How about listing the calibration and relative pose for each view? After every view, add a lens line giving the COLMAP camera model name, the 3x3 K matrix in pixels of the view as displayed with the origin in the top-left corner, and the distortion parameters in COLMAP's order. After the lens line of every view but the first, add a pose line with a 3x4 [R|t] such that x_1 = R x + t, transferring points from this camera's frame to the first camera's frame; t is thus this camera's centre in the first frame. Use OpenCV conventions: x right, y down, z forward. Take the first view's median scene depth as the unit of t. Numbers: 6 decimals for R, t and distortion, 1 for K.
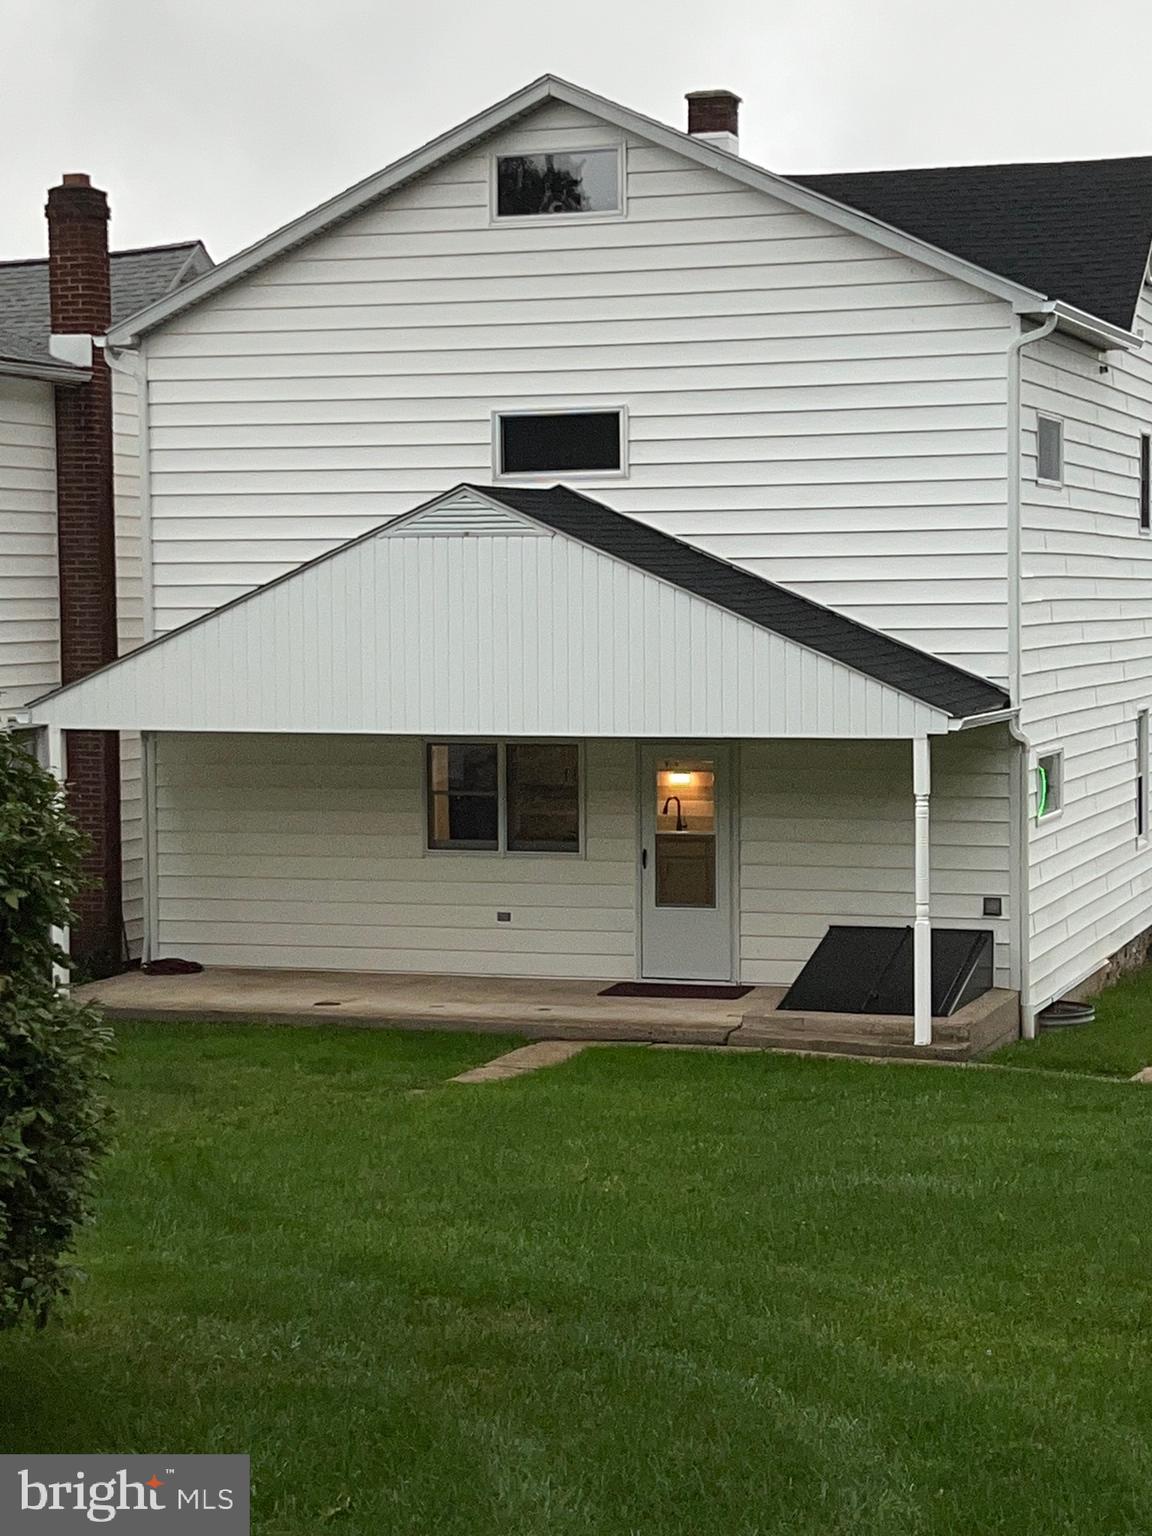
lens RADIAL K [[3033.0, 0, 576.0], [0, 3033.0, 768.0], [0, 0, 1]] dist [0.407204, -3.687913]
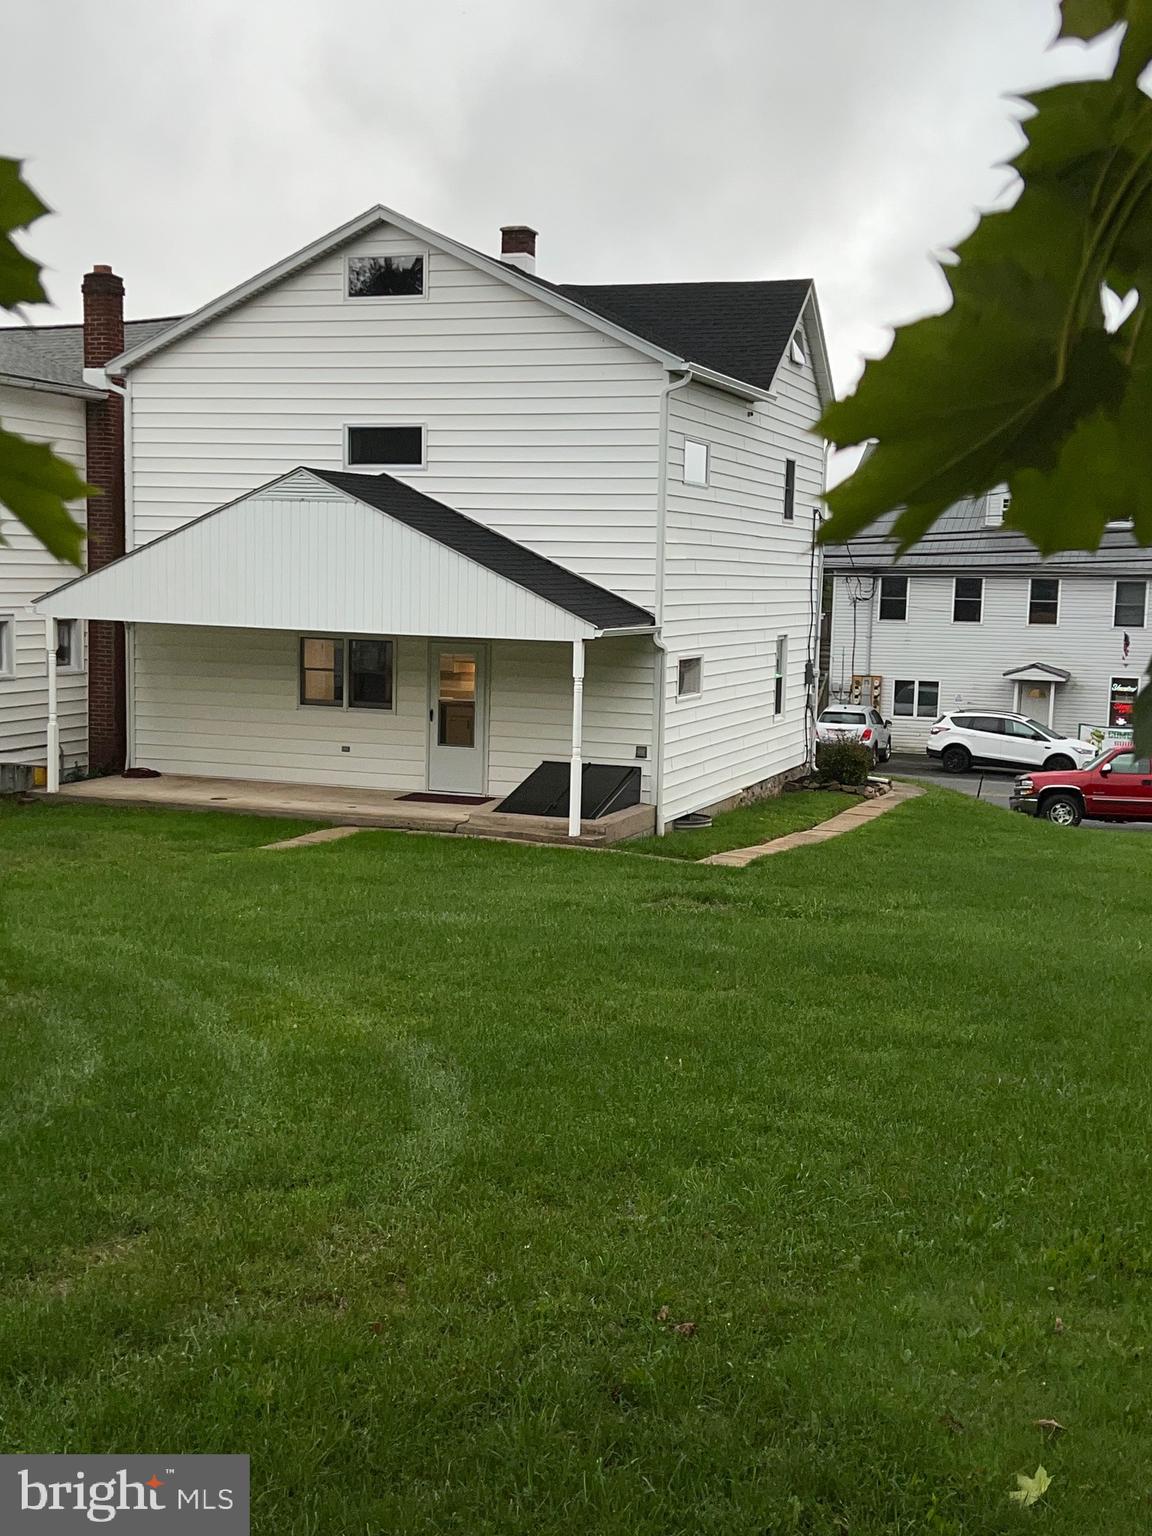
lens RADIAL K [[1808.8, 0, 576.0], [0, 1808.8, 768.0], [0, 0, 1]] dist [0.277254, -1.127352]
pose [[0.999179, 0.035722, -0.019134, 0.116888], [-0.034723, 0.998135, 0.050202, 0.007526], [0.020891, -0.049497, 0.998556, 0.060899]]
